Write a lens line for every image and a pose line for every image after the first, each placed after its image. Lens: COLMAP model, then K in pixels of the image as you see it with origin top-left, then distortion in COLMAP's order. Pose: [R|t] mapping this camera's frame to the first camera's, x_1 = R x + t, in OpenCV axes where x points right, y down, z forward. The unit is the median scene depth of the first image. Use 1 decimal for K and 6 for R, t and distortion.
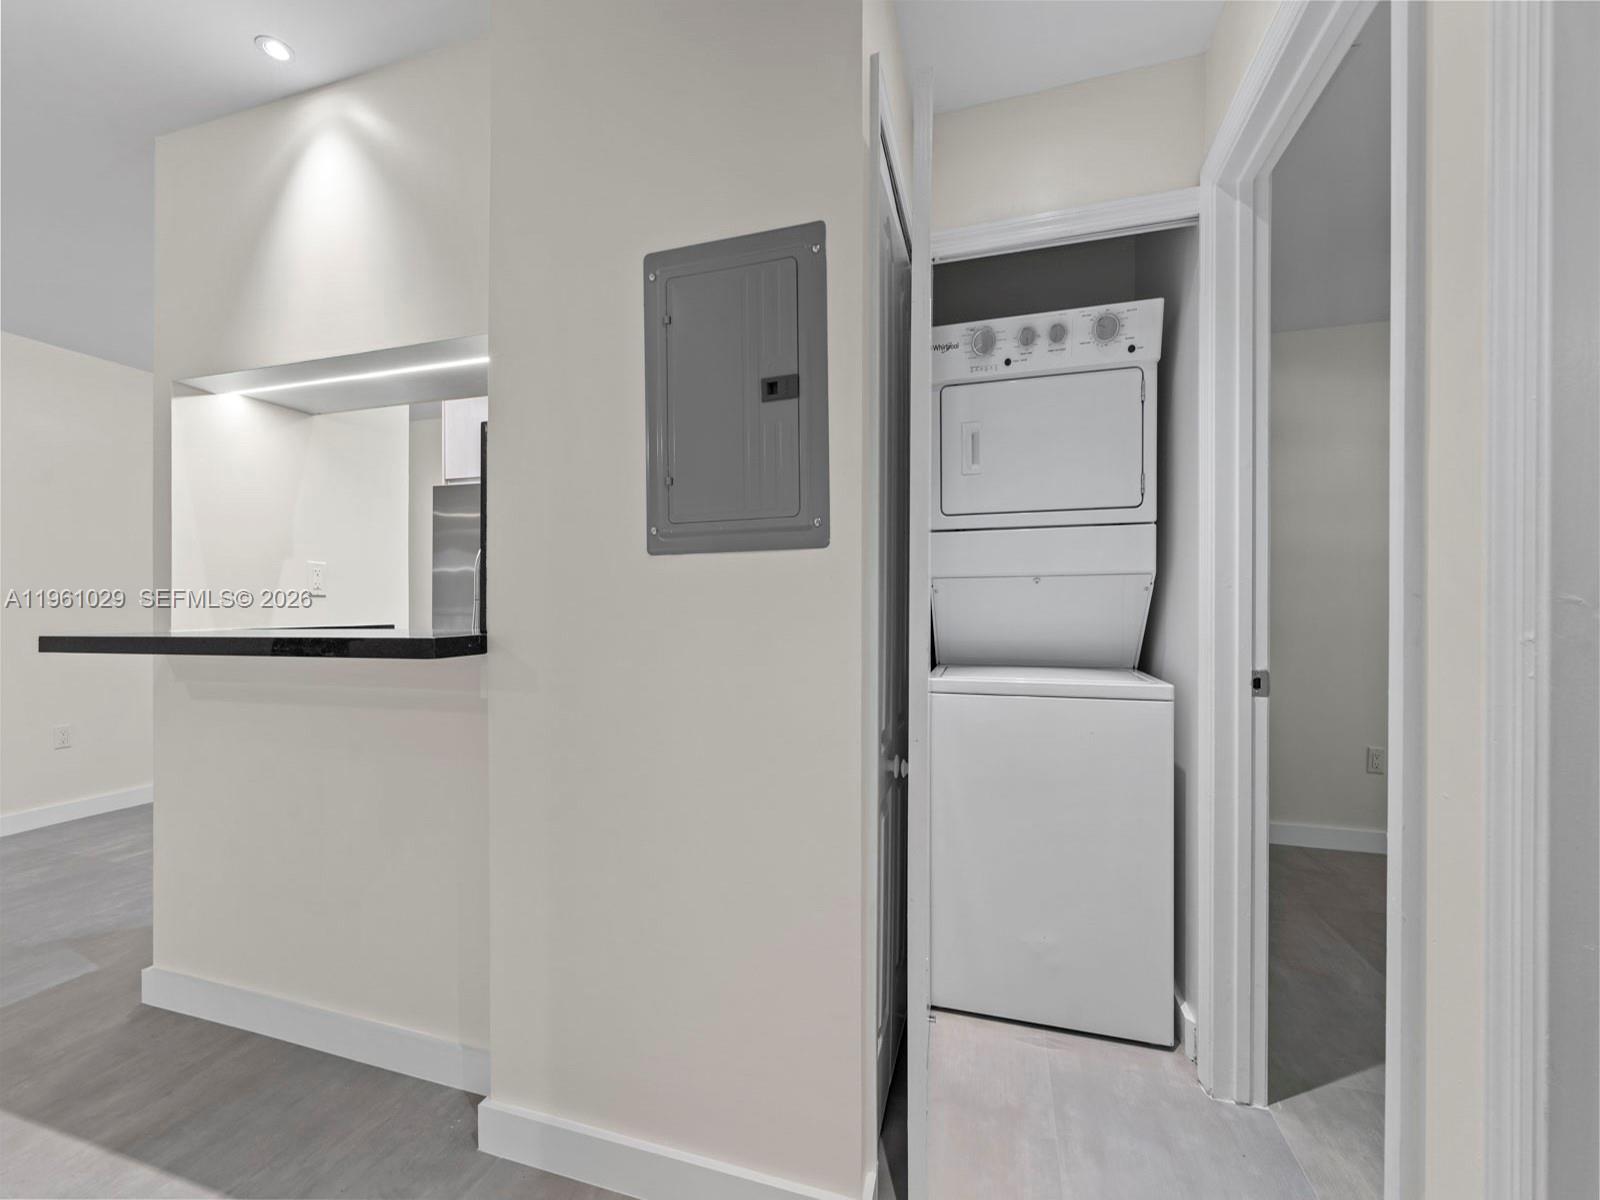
lens RADIAL K [[638.1, 0, 794.1], [0, 638.1, 613.7], [0, 0, 1]] dist [0.000260, 0.000200]
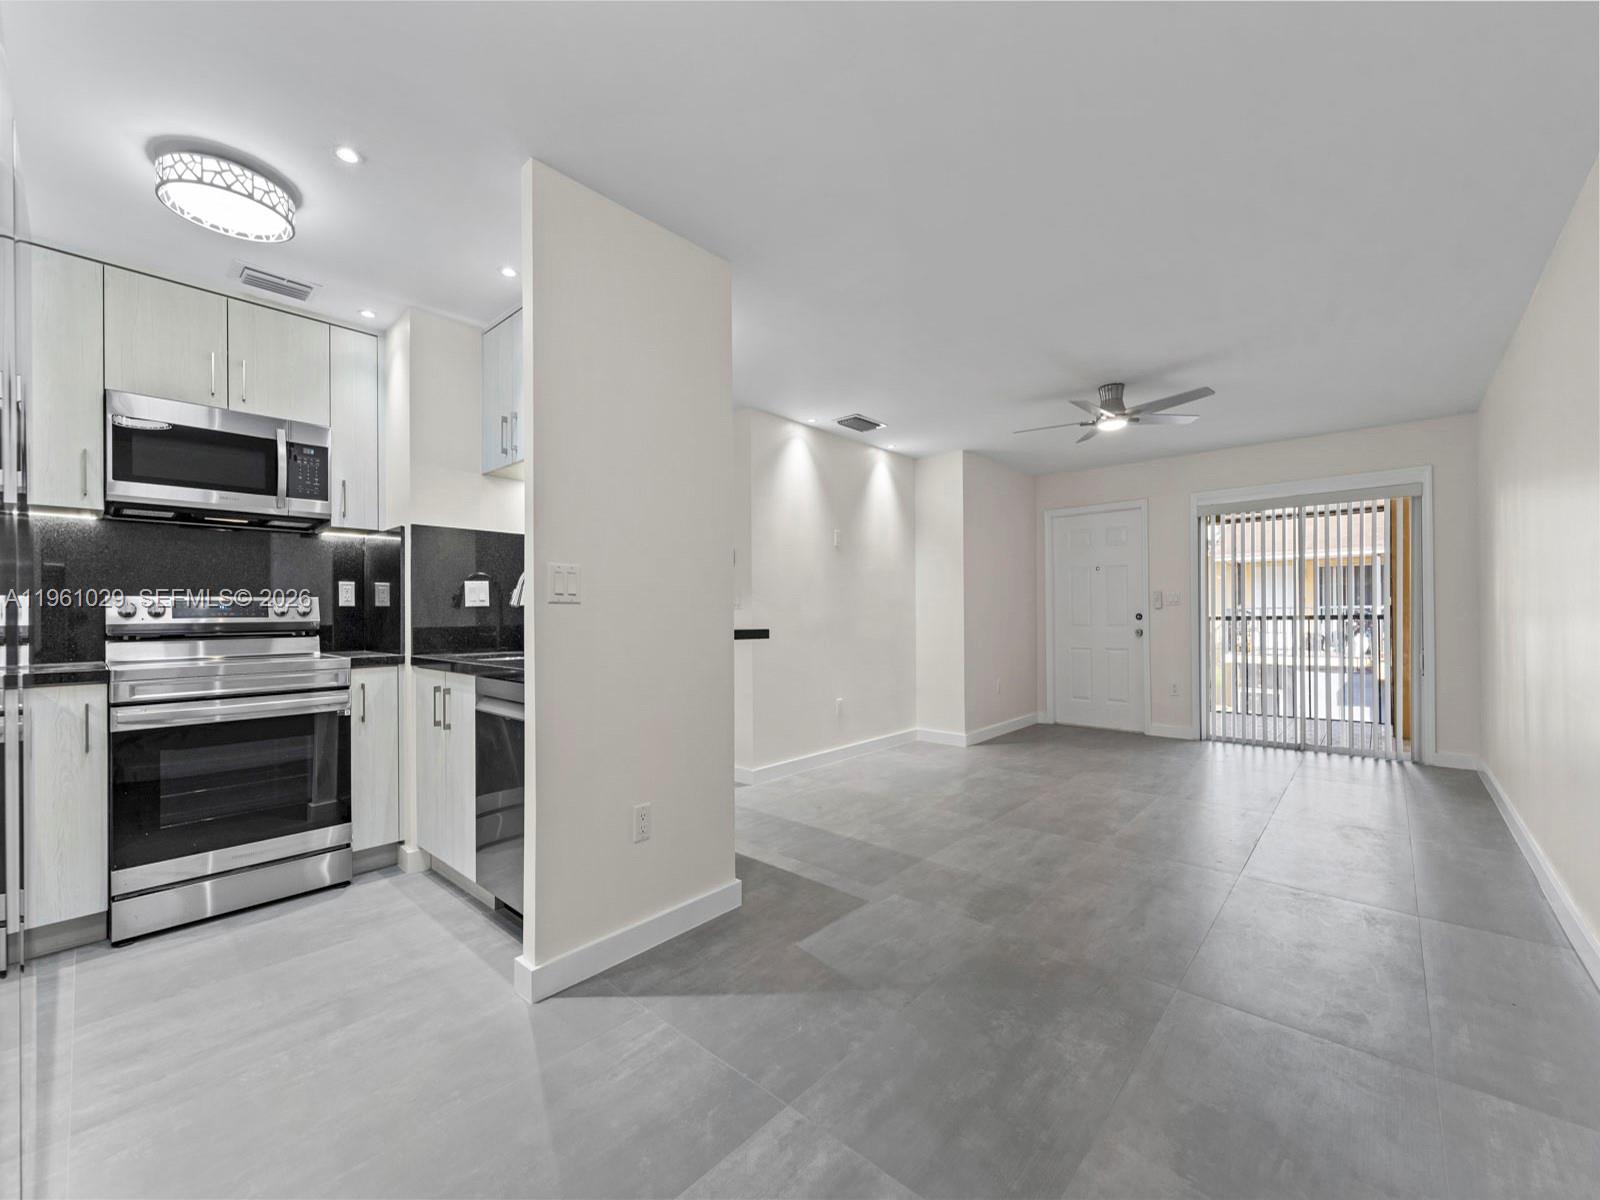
lens RADIAL K [[647.4, 0, 796.7], [0, 647.4, 607.4], [0, 0, 1]] dist [0.000699, -0.001578]
pose [[-0.904354, 0.004951, 0.426755, -2.407116], [0.002961, 0.999981, -0.005327, -0.018344], [-0.426773, -0.003553, -0.904352, 3.078720]]
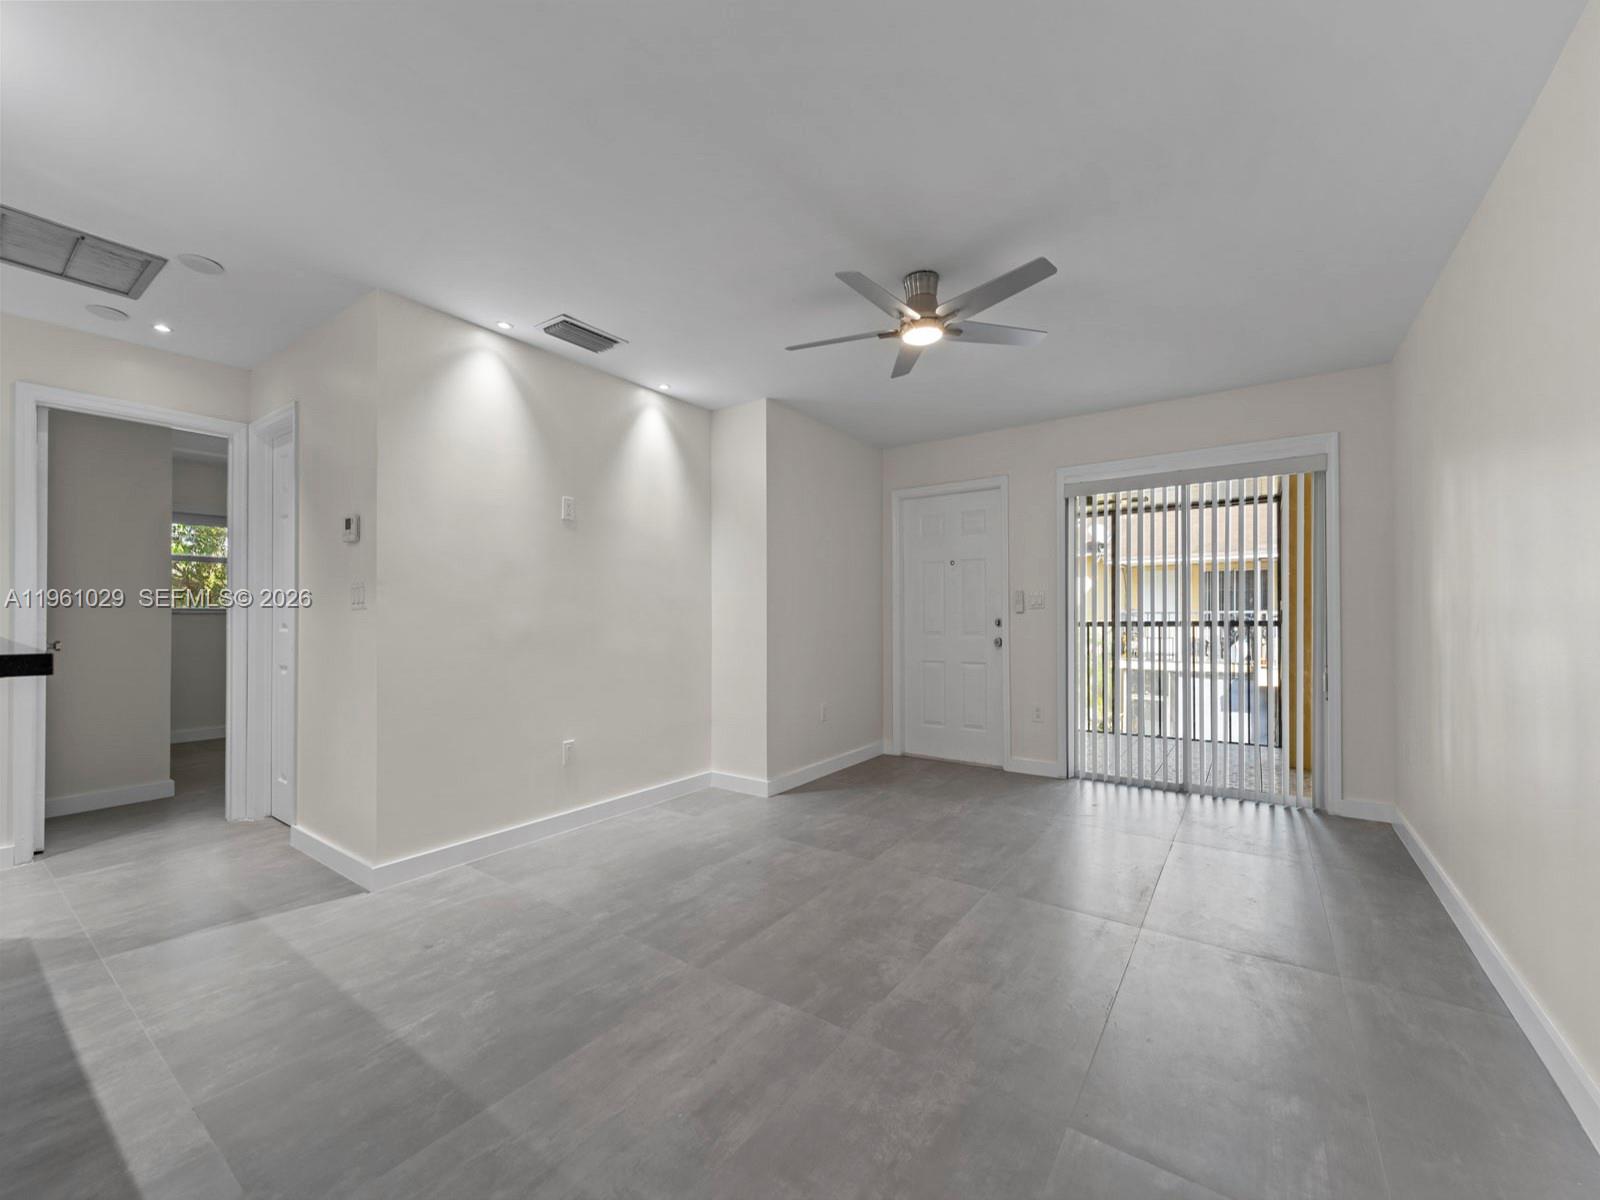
lens RADIAL K [[647.4, 0, 797.5], [0, 647.4, 608.5], [0, 0, 1]] dist [0.000699, -0.001578]
pose [[-0.949036, -0.000132, 0.315169, -2.717021], [-0.002544, 0.999971, -0.007240, -0.019356], [-0.315159, -0.007673, -0.949008, 1.747242]]
